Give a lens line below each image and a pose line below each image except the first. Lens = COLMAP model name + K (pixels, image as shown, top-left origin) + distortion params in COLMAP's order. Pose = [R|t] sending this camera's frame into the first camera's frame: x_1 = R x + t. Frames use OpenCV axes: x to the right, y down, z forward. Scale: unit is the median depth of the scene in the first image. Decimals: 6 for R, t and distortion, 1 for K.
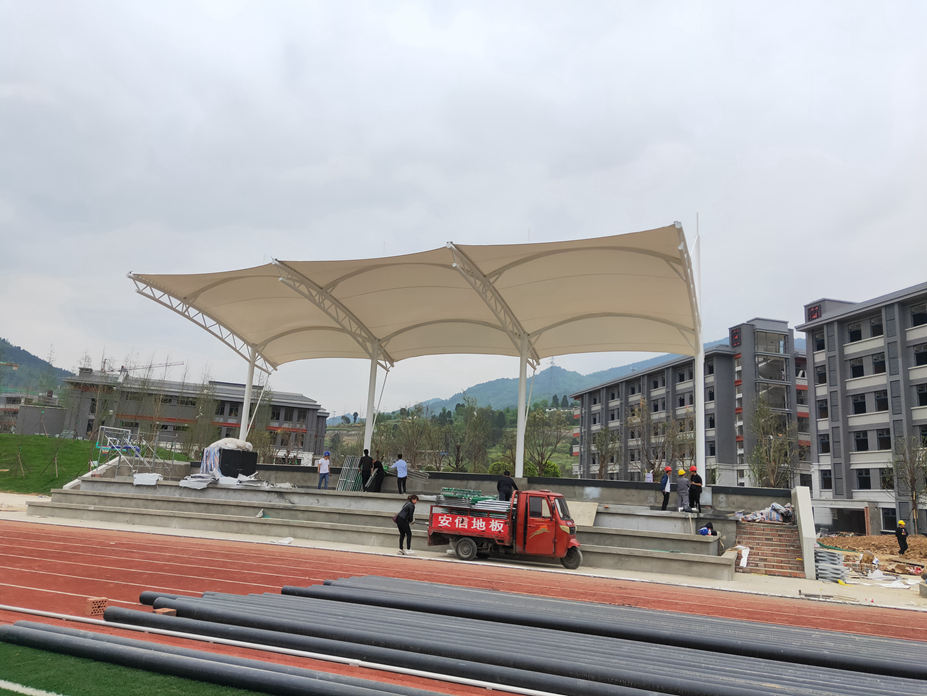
lens RADIAL K [[707.9, 0, 463.5], [0, 707.9, 348.0], [0, 0, 1]] dist [0.037233, 0.001939]
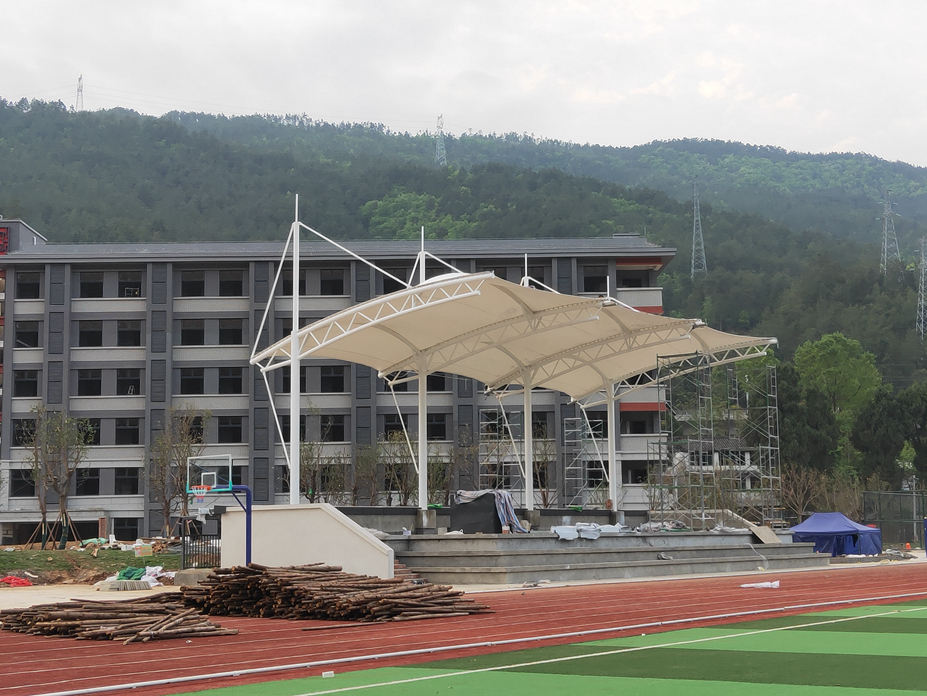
lens RADIAL K [[1486.3, 0, 463.5], [0, 1486.3, 348.0], [0, 0, 1]] dist [0.054095, -0.113077]
pose [[0.223875, 0.058884, 0.972838, -2.282036], [-0.174553, 0.984456, -0.019418, 0.013165], [-0.958859, -0.165464, 0.230673, 0.717199]]
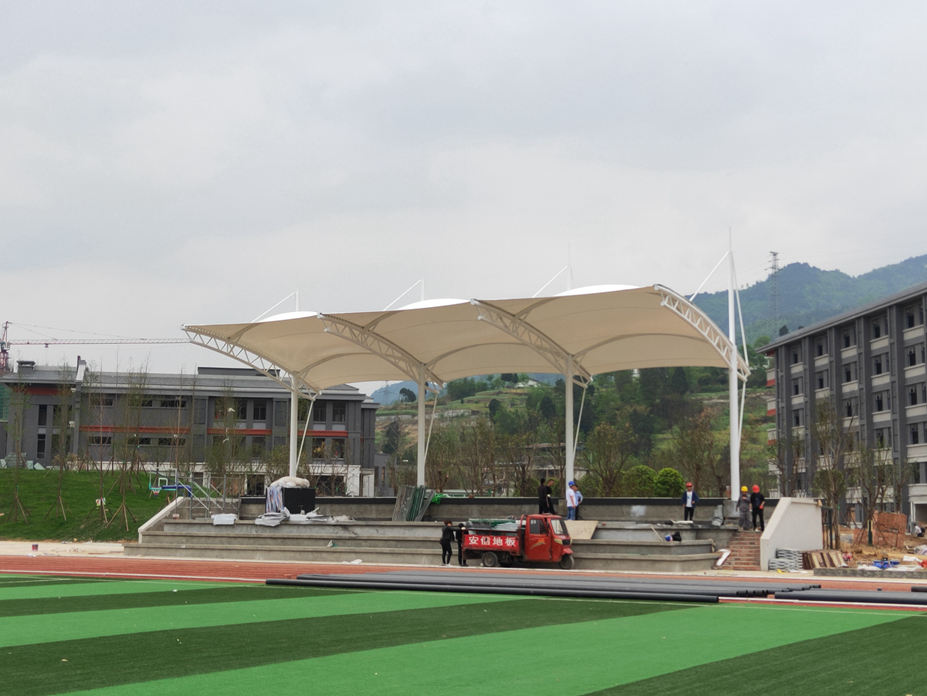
lens RADIAL K [[1345.1, 0, 463.5], [0, 1345.1, 348.0], [0, 0, 1]] dist [0.067747, -0.181358]
pose [[0.990399, -0.066263, -0.121321, 0.197178], [0.075502, 0.994455, 0.073205, -0.207024], [0.115797, -0.081663, 0.989910, -1.012508]]
